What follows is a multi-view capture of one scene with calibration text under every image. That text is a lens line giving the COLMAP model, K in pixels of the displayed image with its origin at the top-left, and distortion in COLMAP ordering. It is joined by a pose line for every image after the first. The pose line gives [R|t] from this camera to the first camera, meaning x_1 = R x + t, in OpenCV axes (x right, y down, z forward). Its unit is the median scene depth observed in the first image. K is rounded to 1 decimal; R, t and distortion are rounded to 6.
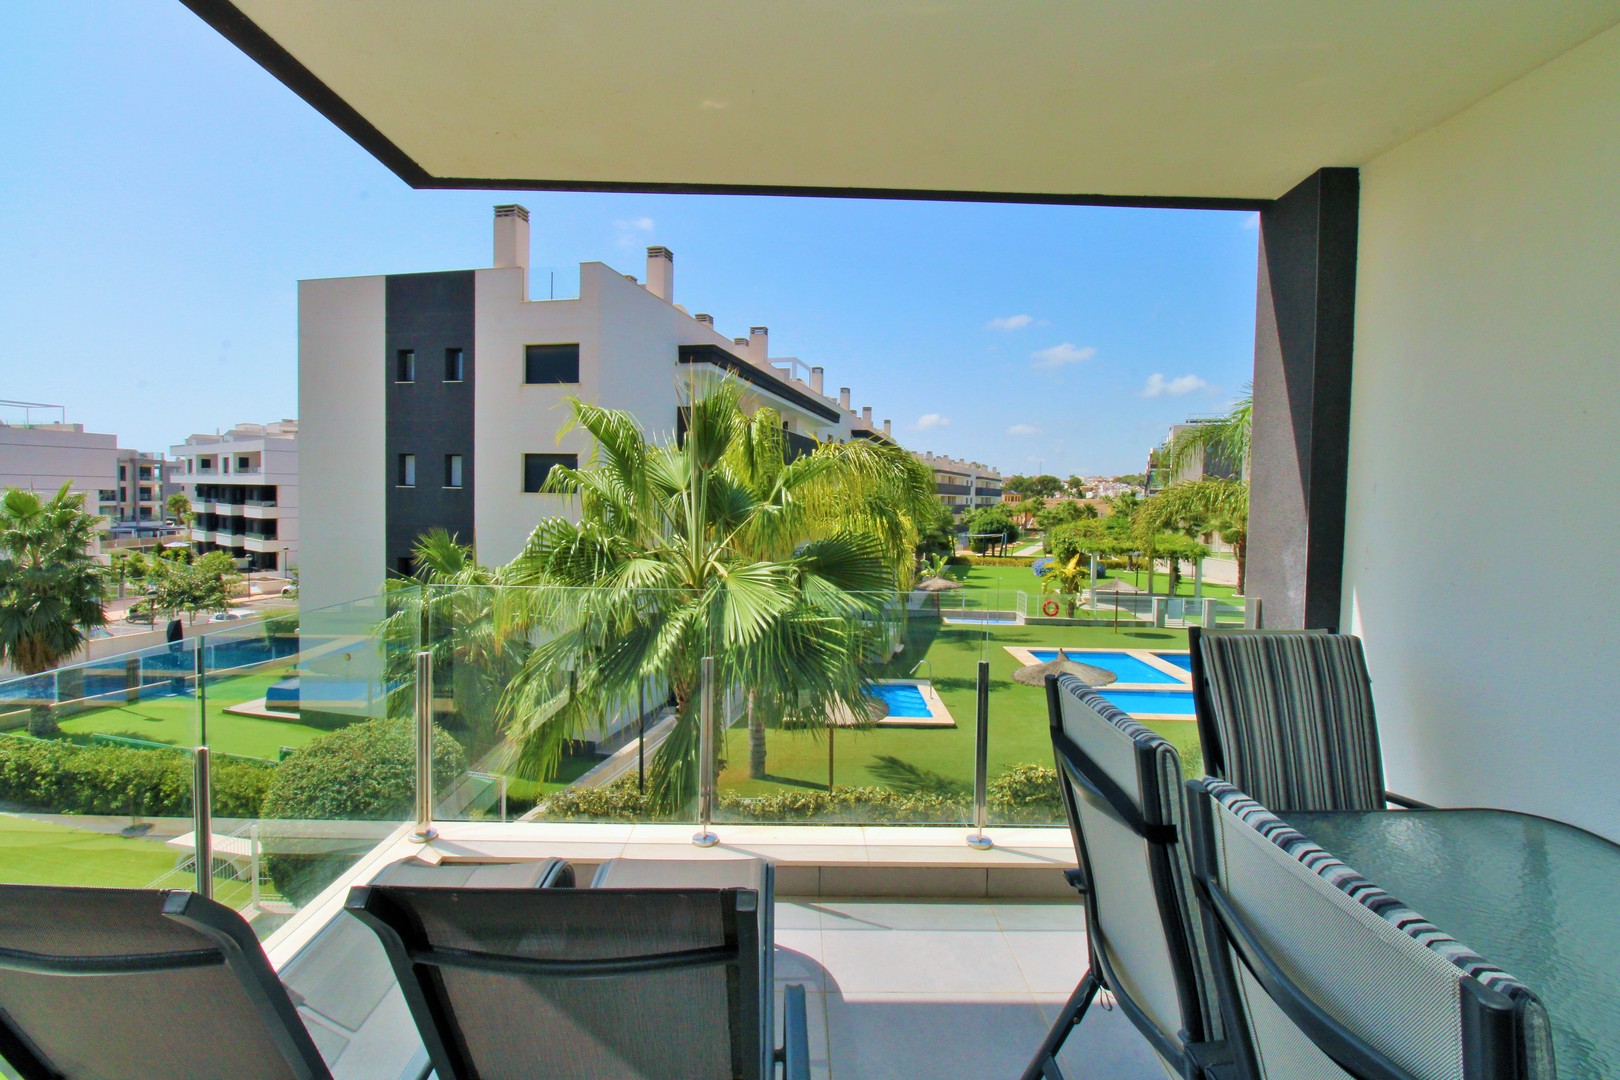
lens RADIAL K [[747.6, 0, 807.9], [0, 747.6, 519.5], [0, 0, 1]] dist [-0.003746, -0.000675]
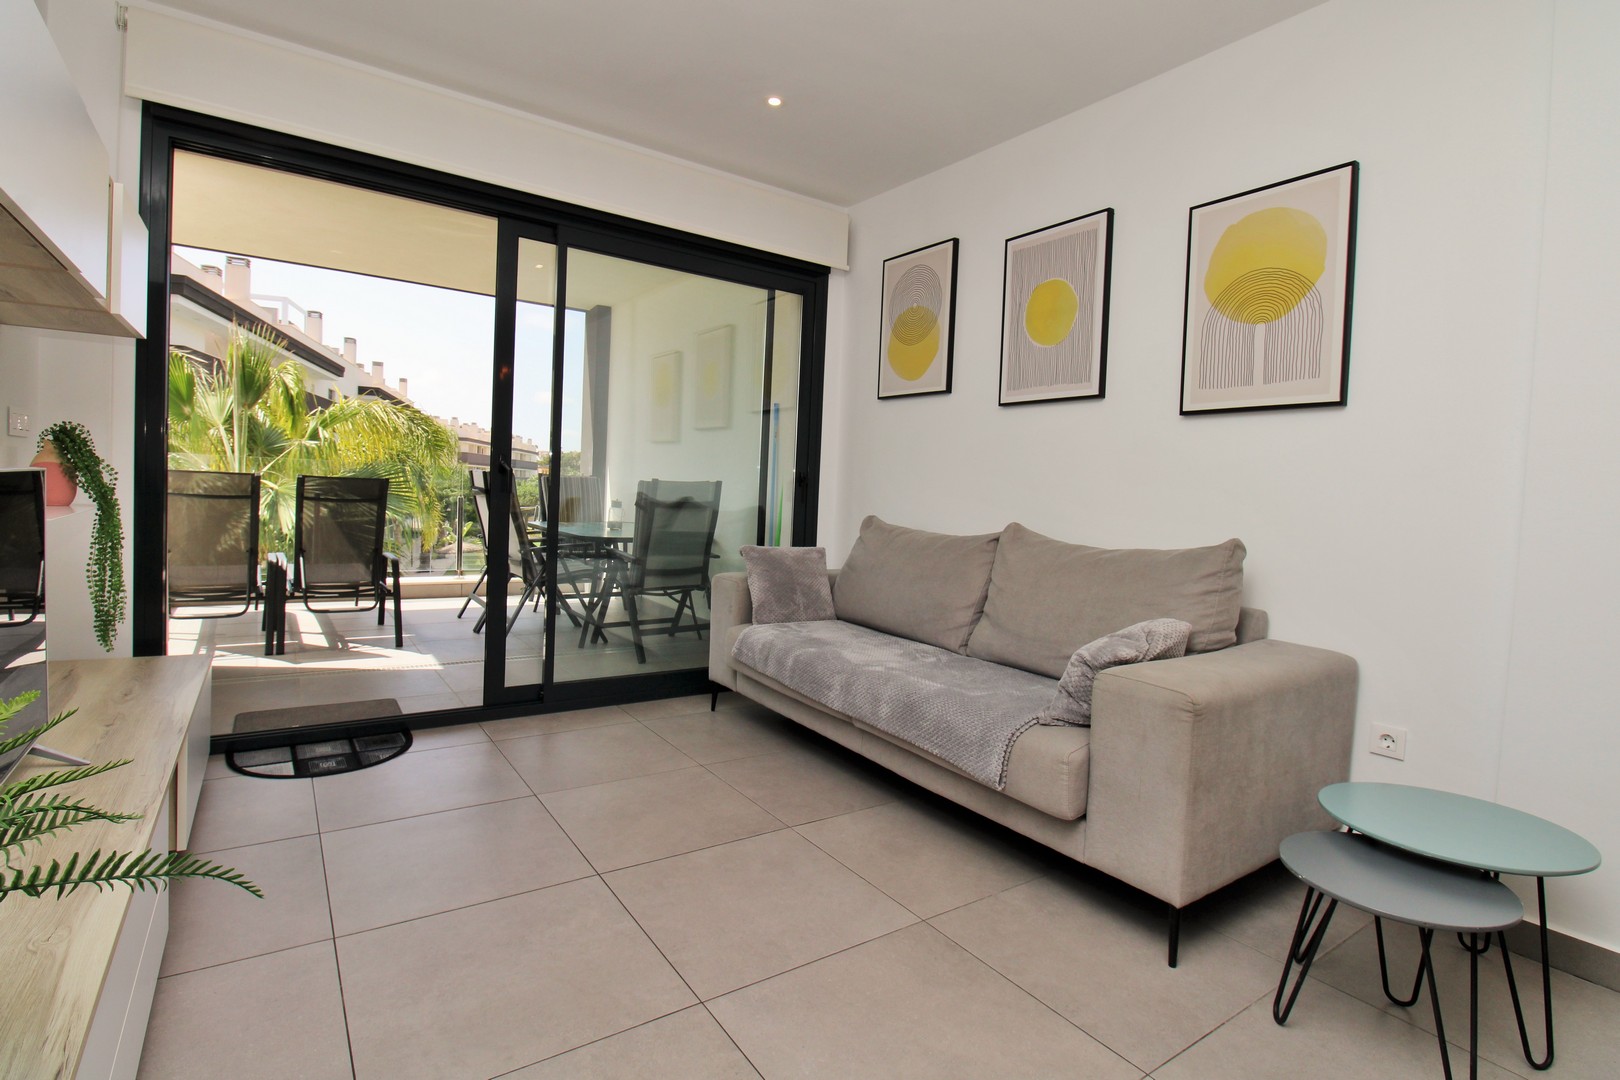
lens RADIAL K [[767.0, 0, 813.3], [0, 767.0, 522.5], [0, 0, 1]] dist [-0.017371, -0.001943]
pose [[0.825619, -0.007433, 0.564178, -0.012614], [-0.012635, 0.999419, 0.031657, 0.012391], [-0.564086, -0.033266, 0.825046, -0.103509]]
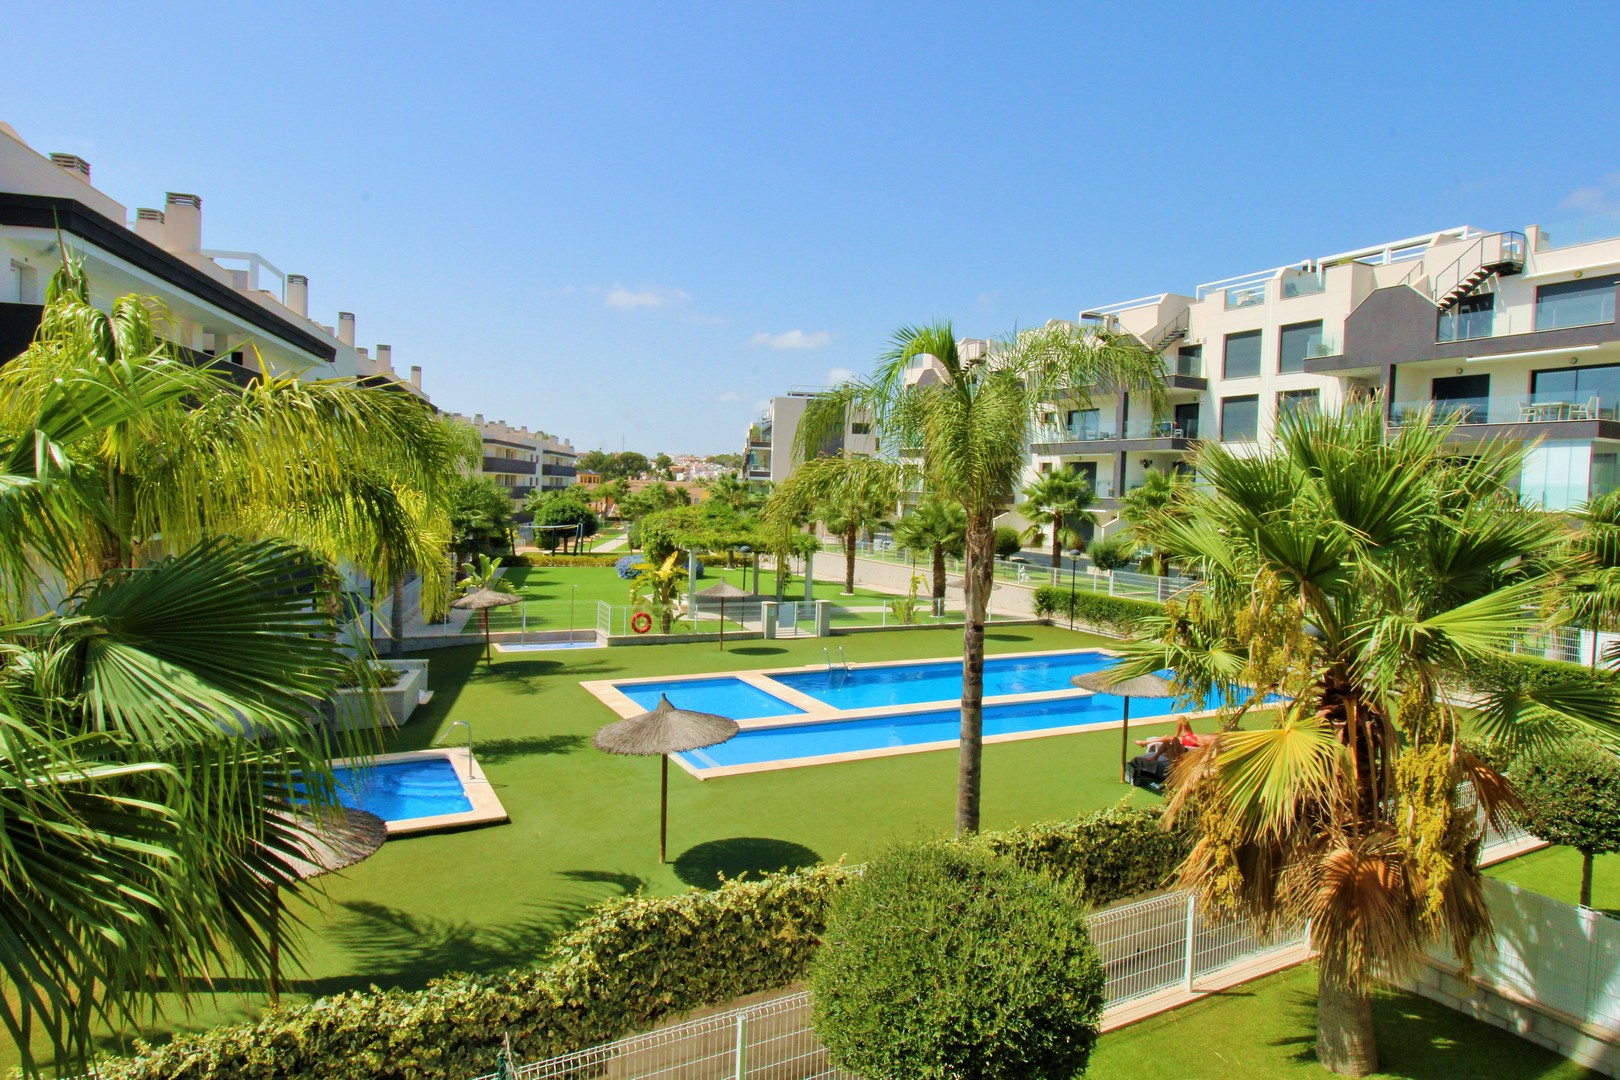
lens RADIAL K [[942.8, 0, 814.6], [0, 942.8, 521.1], [0, 0, 1]] dist [0.002019, -0.000880]
pose [[0.876967, -0.005833, 0.480516, 0.015623], [-0.001870, 0.999877, 0.015552, -0.000538], [-0.480547, -0.014537, 0.876848, 0.062123]]
